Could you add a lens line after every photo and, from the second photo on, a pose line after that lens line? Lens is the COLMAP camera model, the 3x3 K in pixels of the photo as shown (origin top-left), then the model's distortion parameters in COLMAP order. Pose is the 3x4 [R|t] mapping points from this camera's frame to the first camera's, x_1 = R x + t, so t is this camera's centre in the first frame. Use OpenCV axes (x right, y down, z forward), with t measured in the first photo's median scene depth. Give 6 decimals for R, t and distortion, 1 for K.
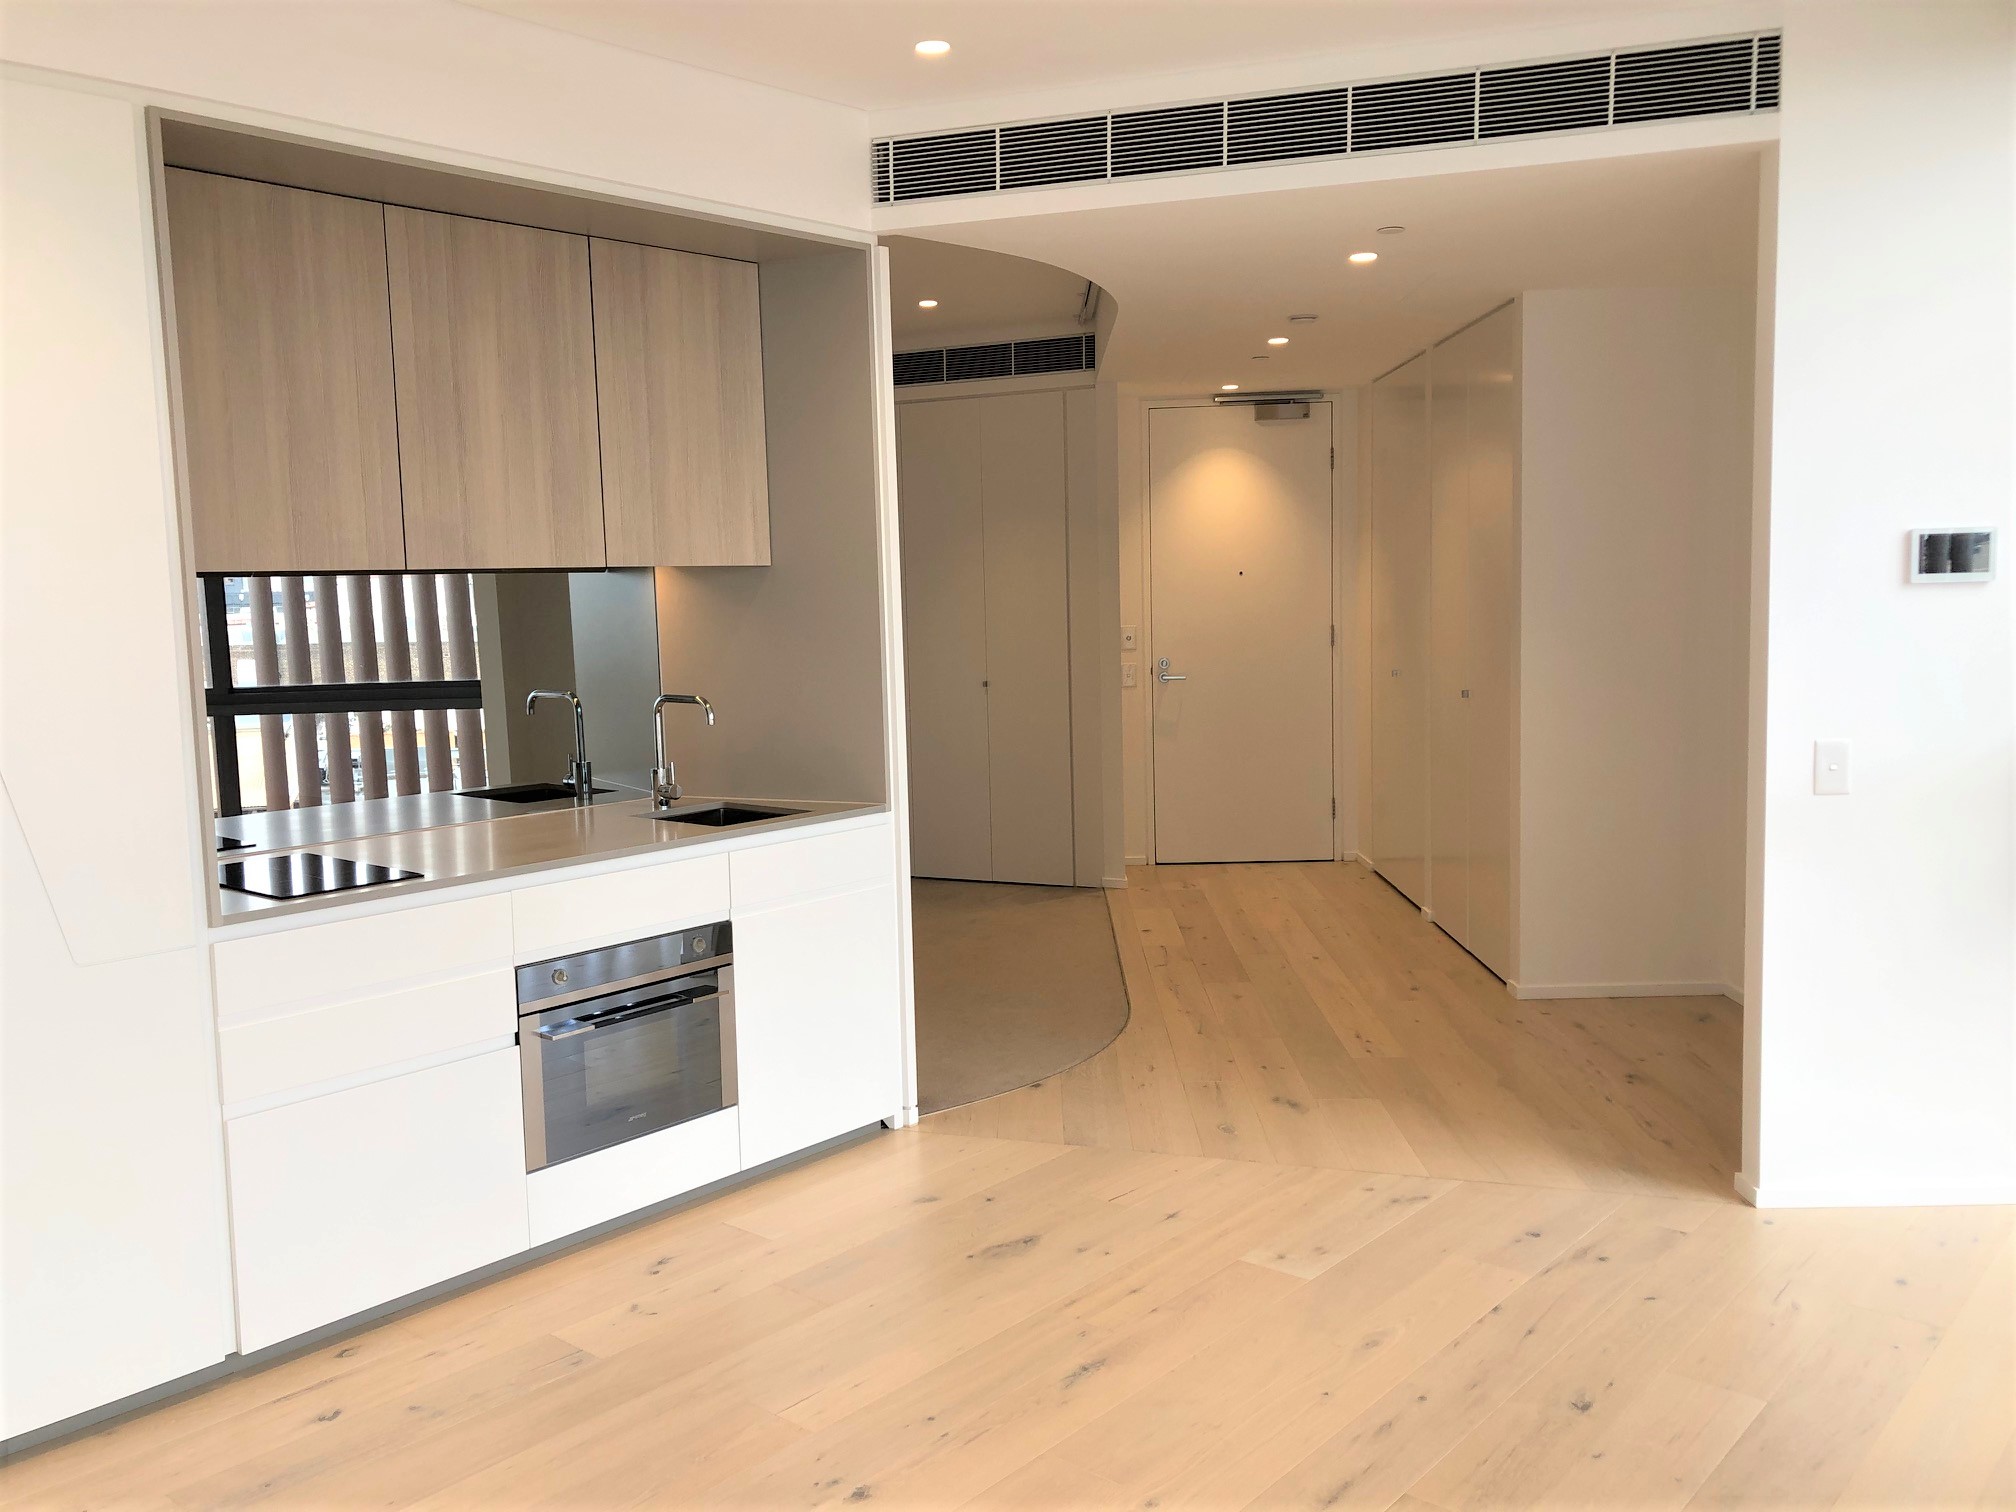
lens RADIAL K [[1708.2, 0, 1008.0], [0, 1708.2, 756.0], [0, 0, 1]] dist [-0.006861, 0.001375]
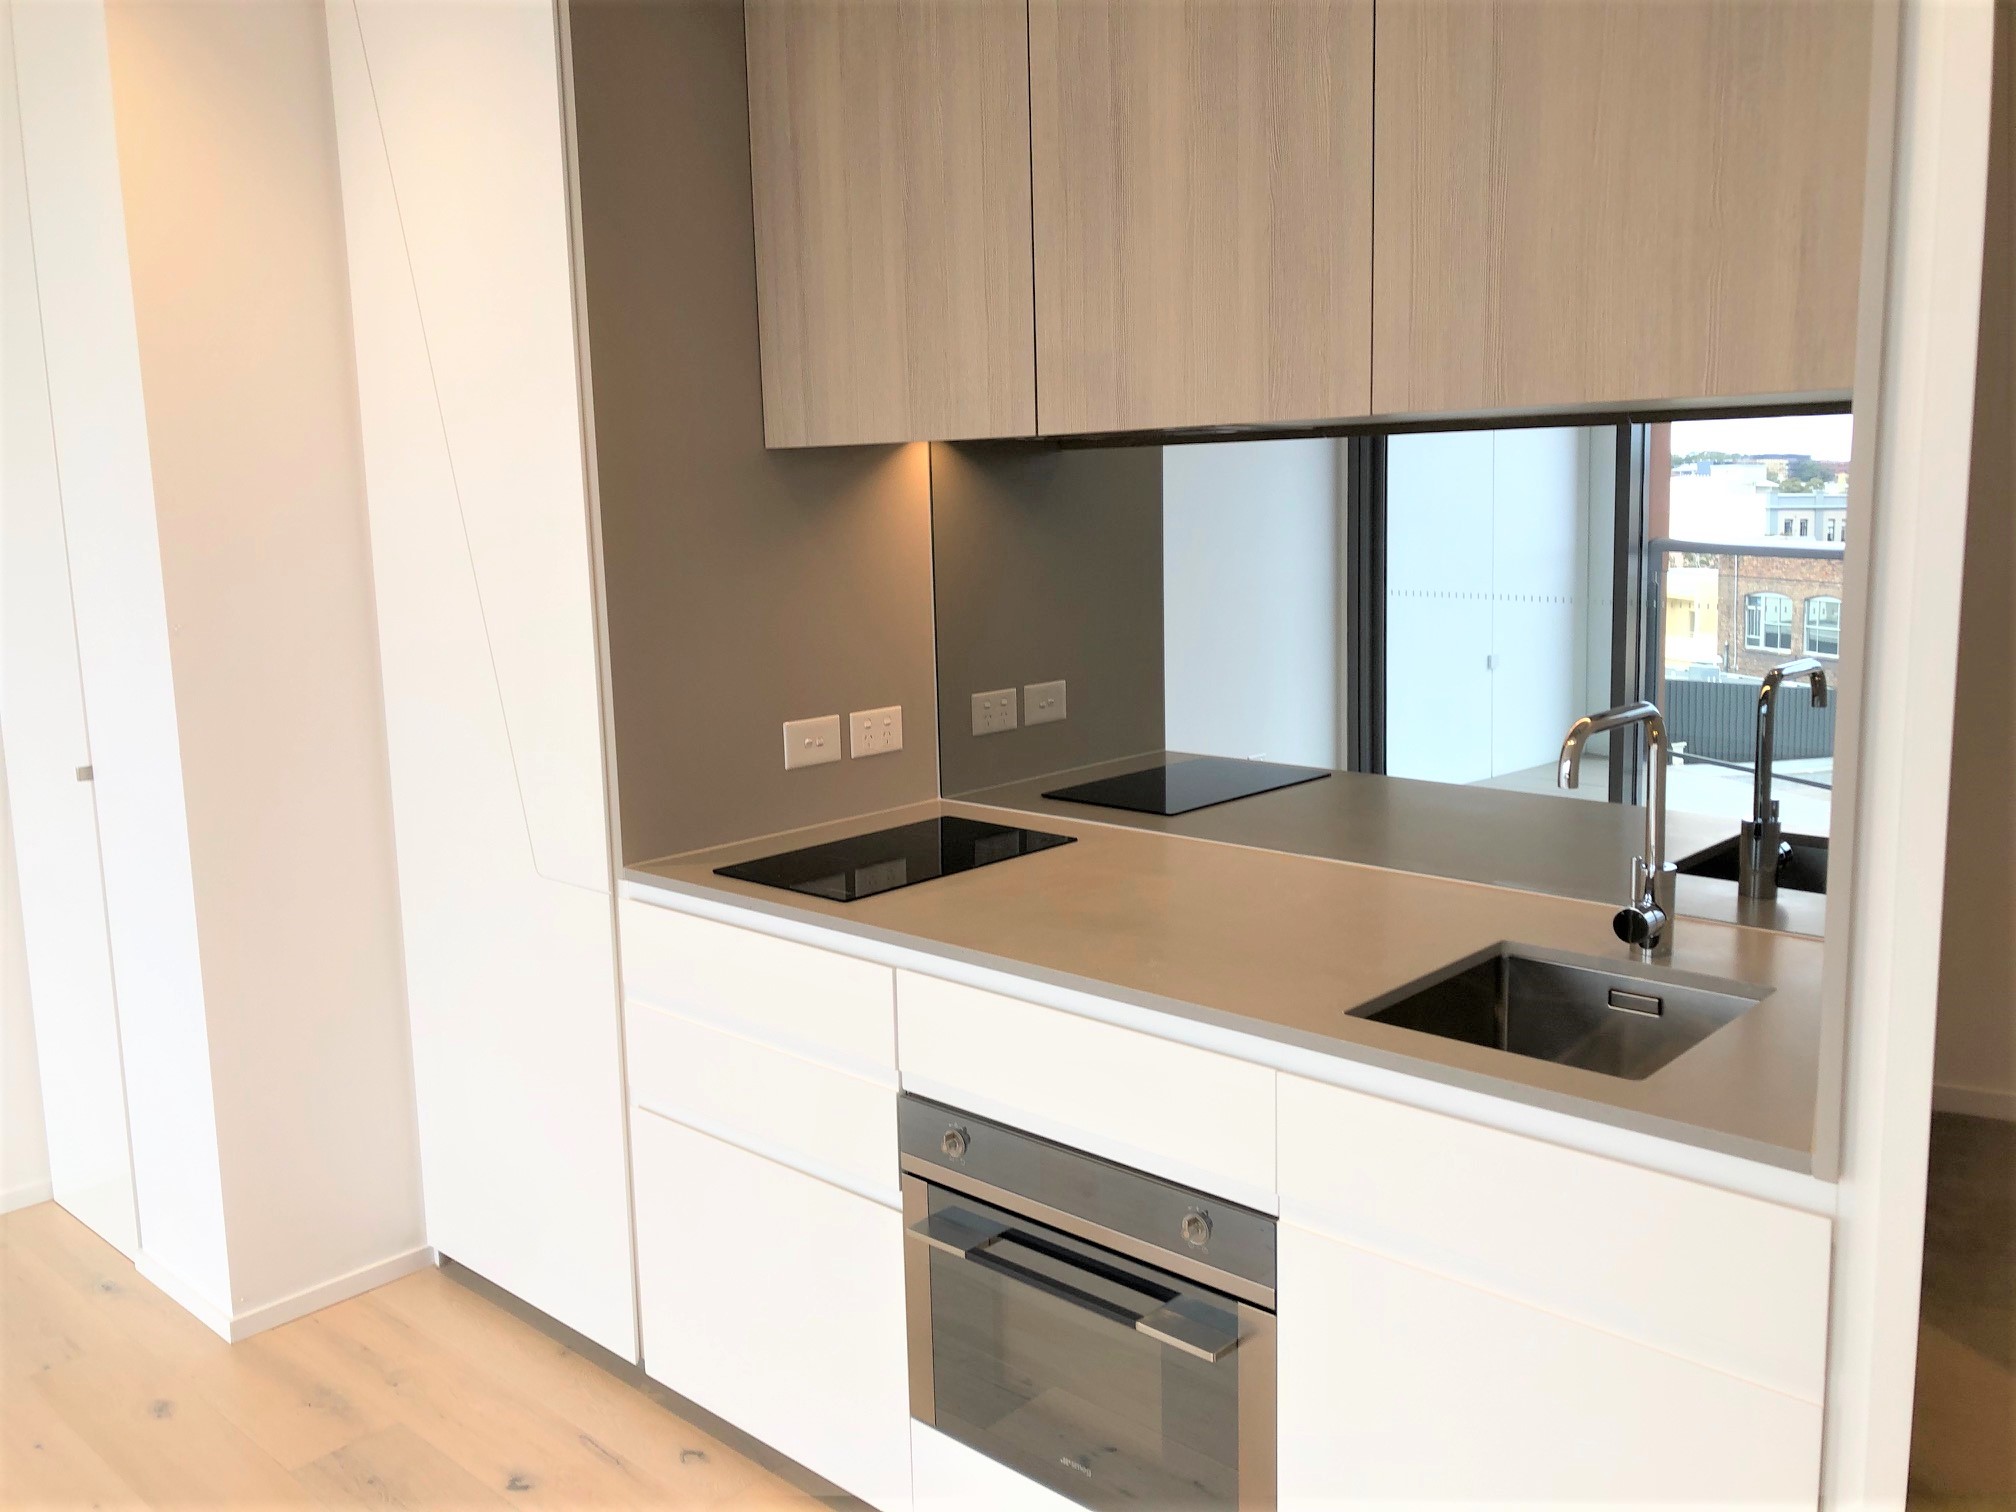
lens RADIAL K [[1708.2, 0, 1008.0], [0, 1708.2, 756.0], [0, 0, 1]] dist [-0.006861, 0.001375]
pose [[-0.043761, 0.180776, -0.982550, 0.320140], [-0.075458, 0.980085, 0.183684, -0.121563], [0.996188, 0.082180, -0.029248, 1.150268]]
